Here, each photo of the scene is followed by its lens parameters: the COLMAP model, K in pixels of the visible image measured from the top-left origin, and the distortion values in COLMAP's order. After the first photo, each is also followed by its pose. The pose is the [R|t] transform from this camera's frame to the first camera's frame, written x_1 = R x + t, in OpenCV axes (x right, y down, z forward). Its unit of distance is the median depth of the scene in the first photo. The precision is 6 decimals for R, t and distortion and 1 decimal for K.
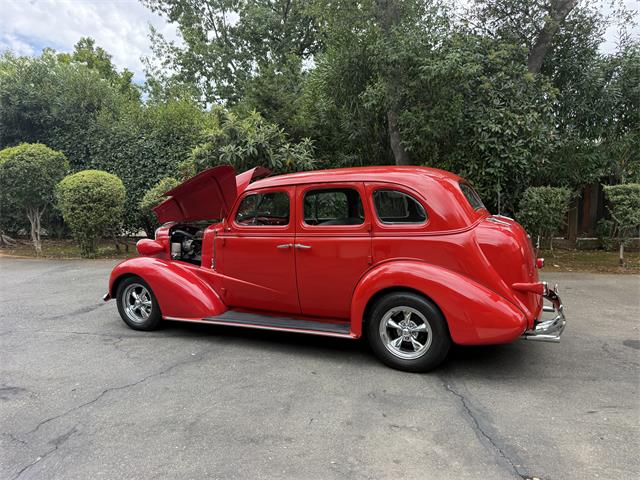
lens RADIAL K [[453.4, 0, 321.2], [0, 453.4, 237.2], [0, 0, 1]] dist [0.035476, -0.044144]
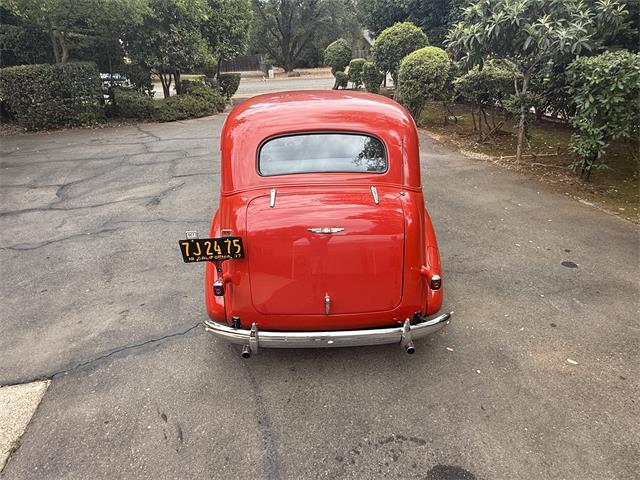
lens RADIAL K [[384.5, 0, 320.0], [0, 384.5, 240.0], [0, 0, 1]] dist [-0.002048, 0.002436]
pose [[0.463947, 0.396831, -0.792009, 0.755459], [-0.075923, 0.908576, 0.410762, -0.187777], [0.882604, -0.130440, 0.451659, 0.596692]]
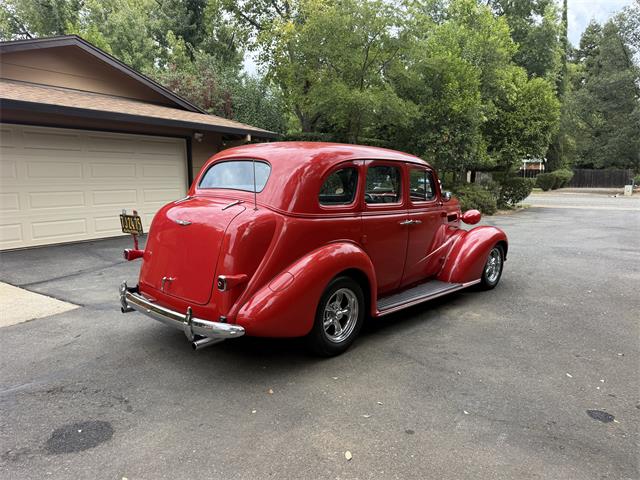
lens RADIAL K [[452.2, 0, 319.3], [0, 452.2, 237.6], [0, 0, 1]] dist [0.043660, -0.057620]
pose [[-0.302112, 0.152075, -0.941064, 0.970560], [-0.094836, 0.977501, 0.188408, -0.129786], [0.948543, 0.146167, -0.280893, 1.222872]]
